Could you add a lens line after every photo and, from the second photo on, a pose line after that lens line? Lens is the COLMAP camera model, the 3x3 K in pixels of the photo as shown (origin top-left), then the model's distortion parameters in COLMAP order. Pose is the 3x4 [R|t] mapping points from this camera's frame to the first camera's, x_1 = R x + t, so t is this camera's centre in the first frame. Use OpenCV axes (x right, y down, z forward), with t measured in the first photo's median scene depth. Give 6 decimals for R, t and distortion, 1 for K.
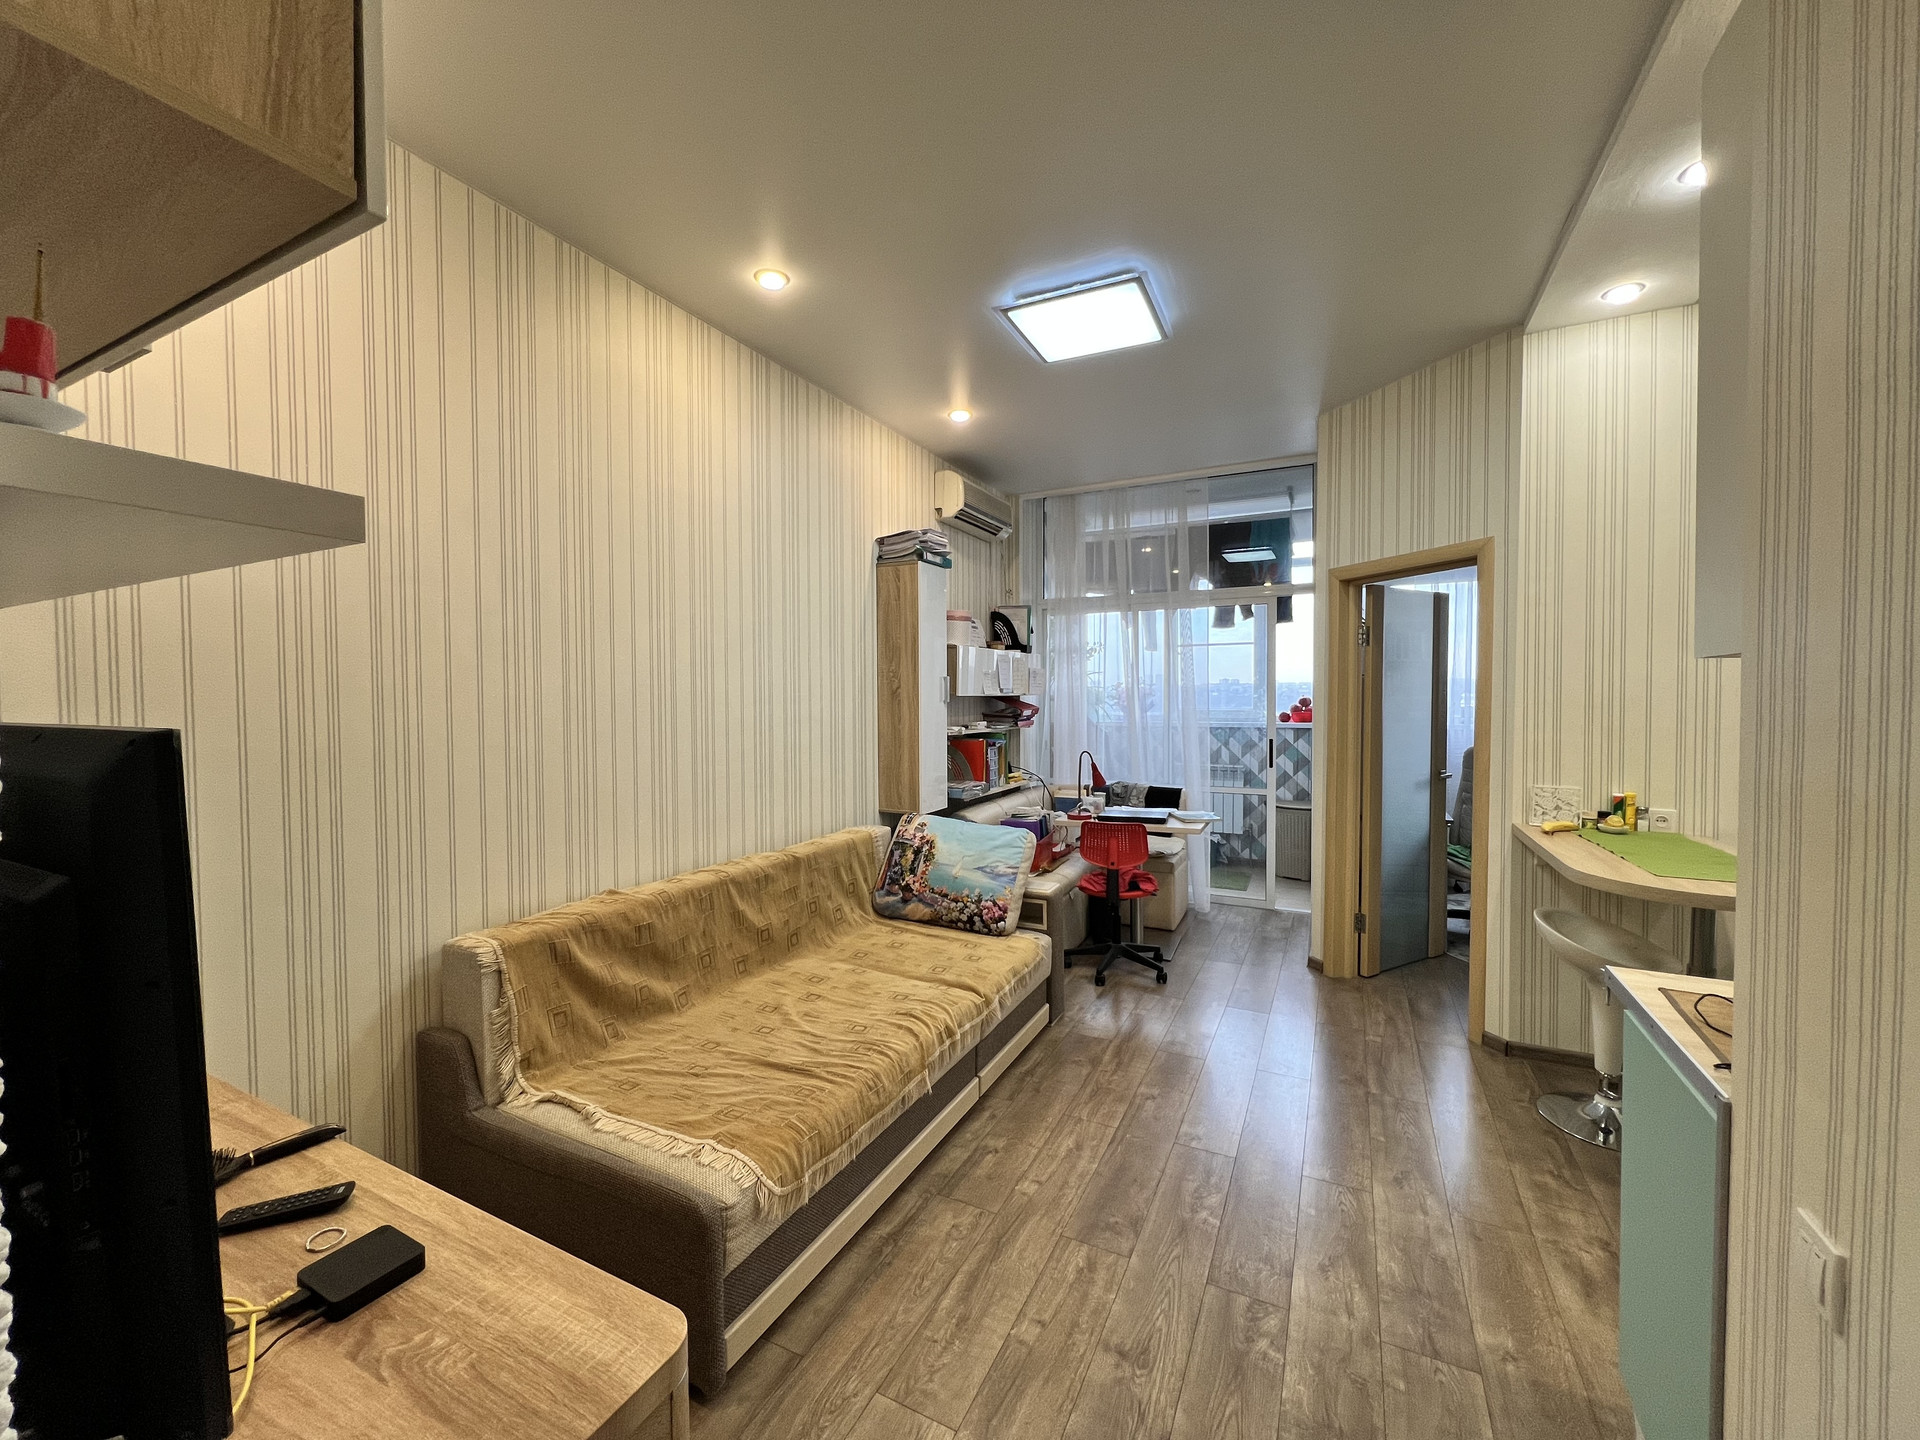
lens RADIAL K [[767.8, 0, 951.5], [0, 767.8, 716.5], [0, 0, 1]] dist [-0.001381, 0.000119]
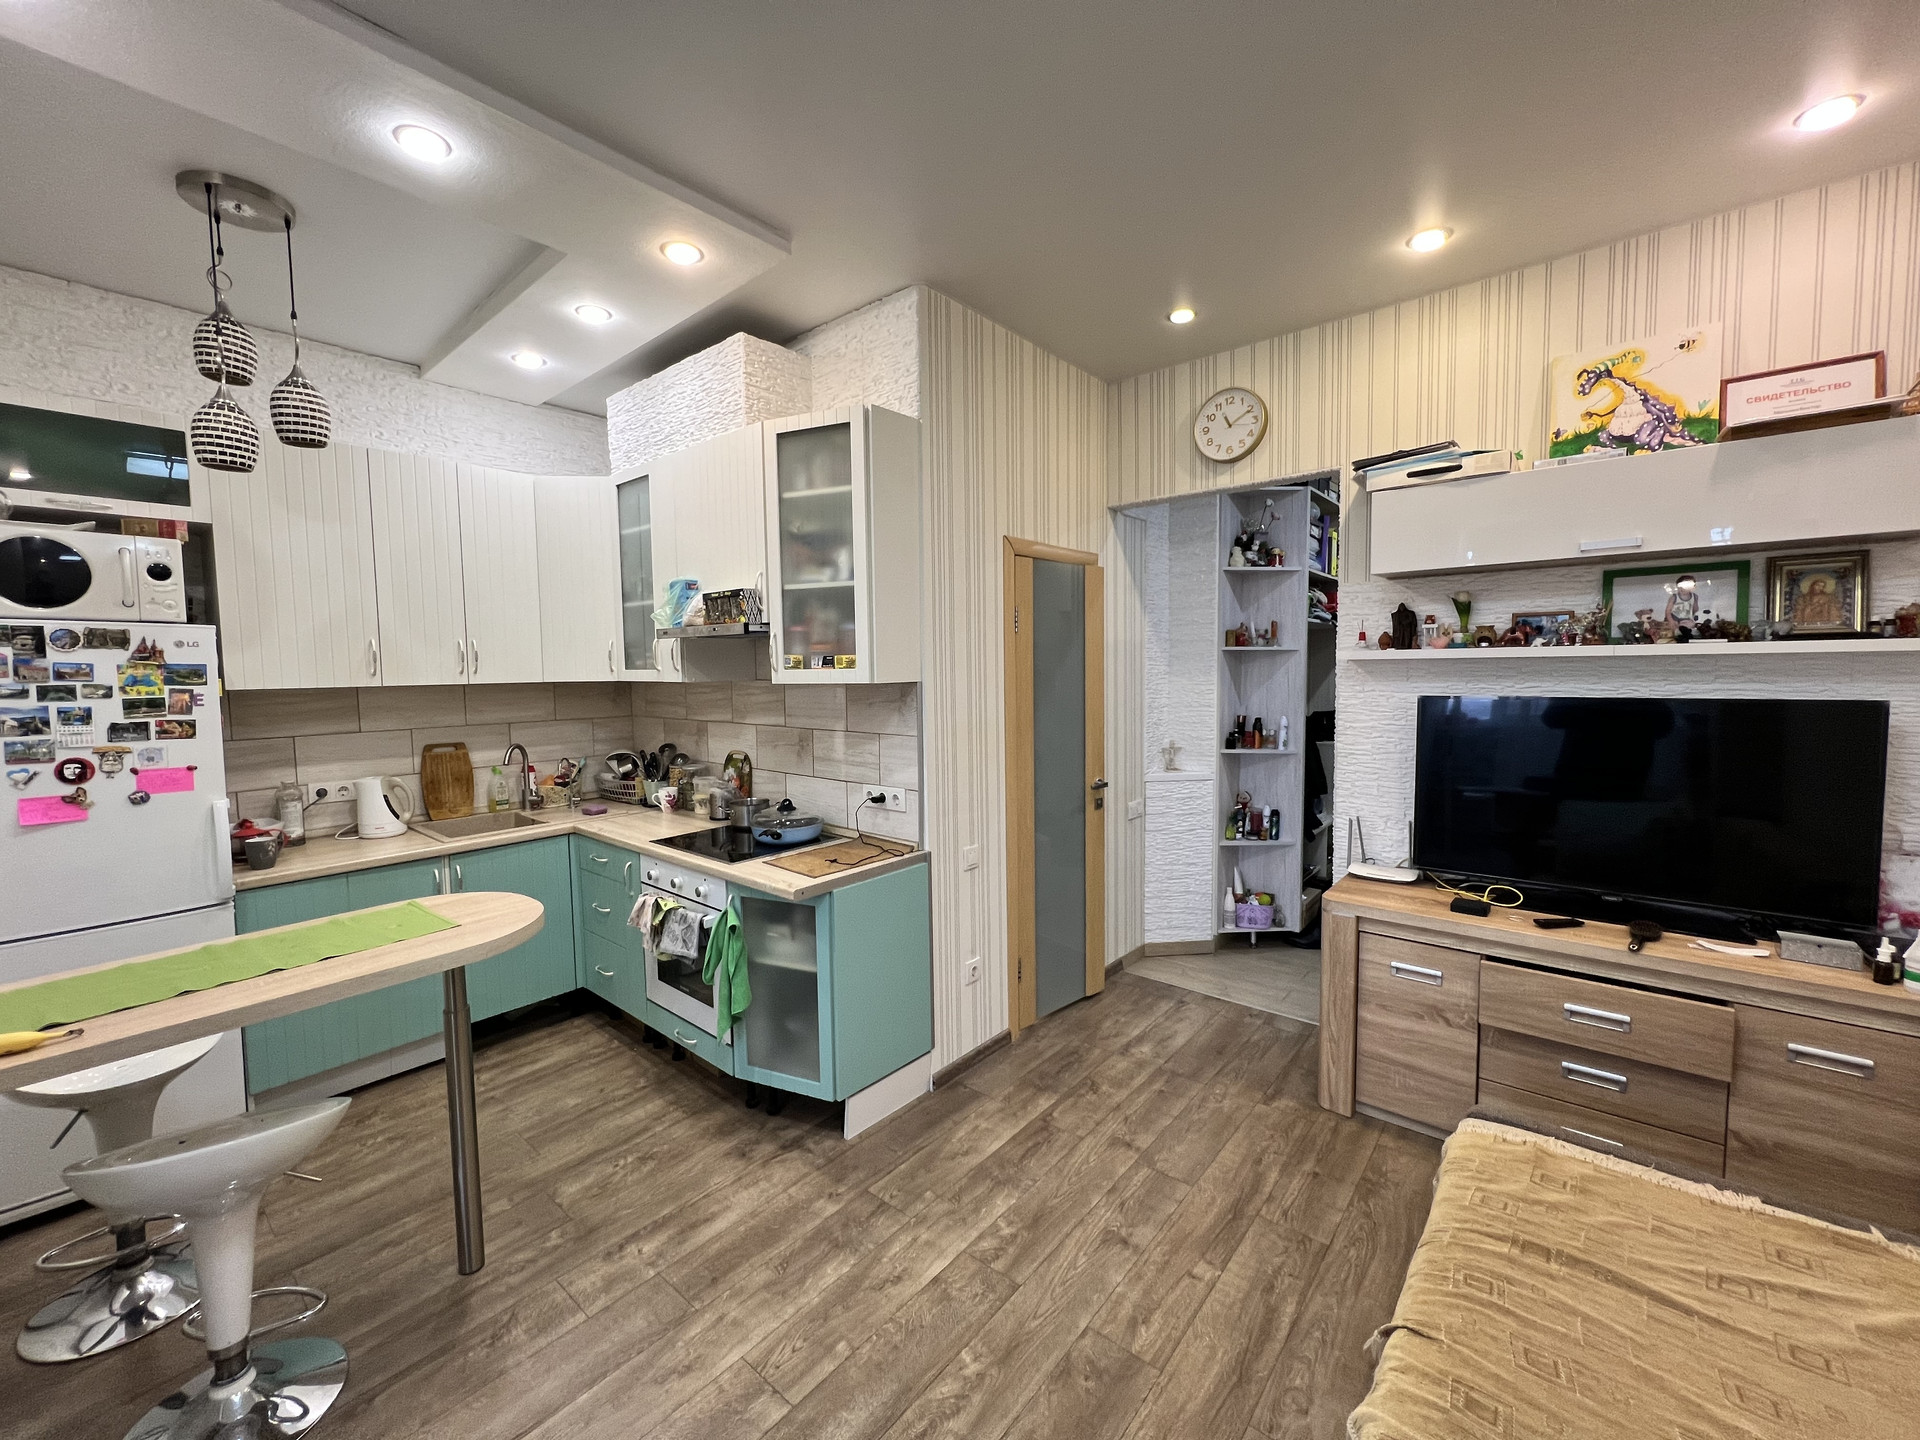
lens RADIAL K [[767.8, 0, 960.2], [0, 767.8, 717.9], [0, 0, 1]] dist [-0.001381, 0.000119]
pose [[-0.977112, 0.004533, 0.212678, 0.197090], [0.024071, 0.995707, 0.089371, -0.108070], [-0.211360, 0.092445, -0.973027, 1.996135]]
